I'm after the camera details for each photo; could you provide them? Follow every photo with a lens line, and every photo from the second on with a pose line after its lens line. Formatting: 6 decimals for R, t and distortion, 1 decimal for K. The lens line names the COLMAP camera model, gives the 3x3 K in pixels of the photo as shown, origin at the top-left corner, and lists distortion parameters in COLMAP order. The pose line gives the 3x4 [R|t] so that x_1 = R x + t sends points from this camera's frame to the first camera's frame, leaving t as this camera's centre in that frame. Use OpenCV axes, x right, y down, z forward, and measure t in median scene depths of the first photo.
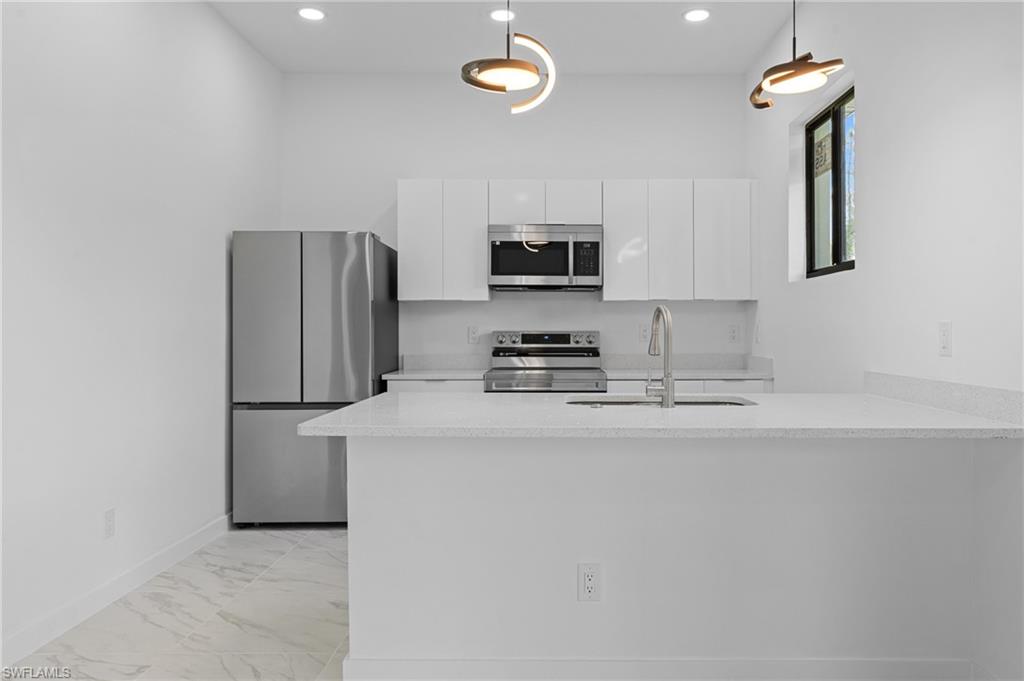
lens RADIAL K [[677.1, 0, 498.4], [0, 677.1, 337.8], [0, 0, 1]] dist [0.011475, 0.001048]
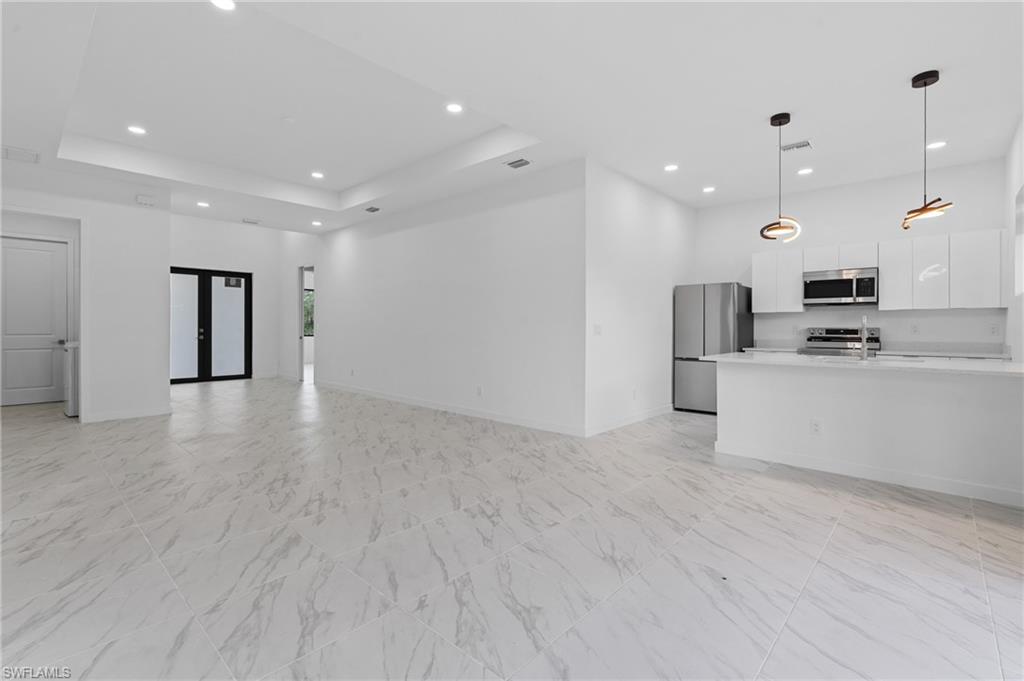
lens RADIAL K [[408.7, 0, 559.1], [0, 408.7, 327.7], [0, 0, 1]] dist [0.000704, 0.000157]
pose [[0.804102, -0.000075, -0.594492, 0.121007], [-0.006318, 0.999942, -0.008671, 0.004728], [0.594458, 0.010729, 0.804055, -0.353291]]
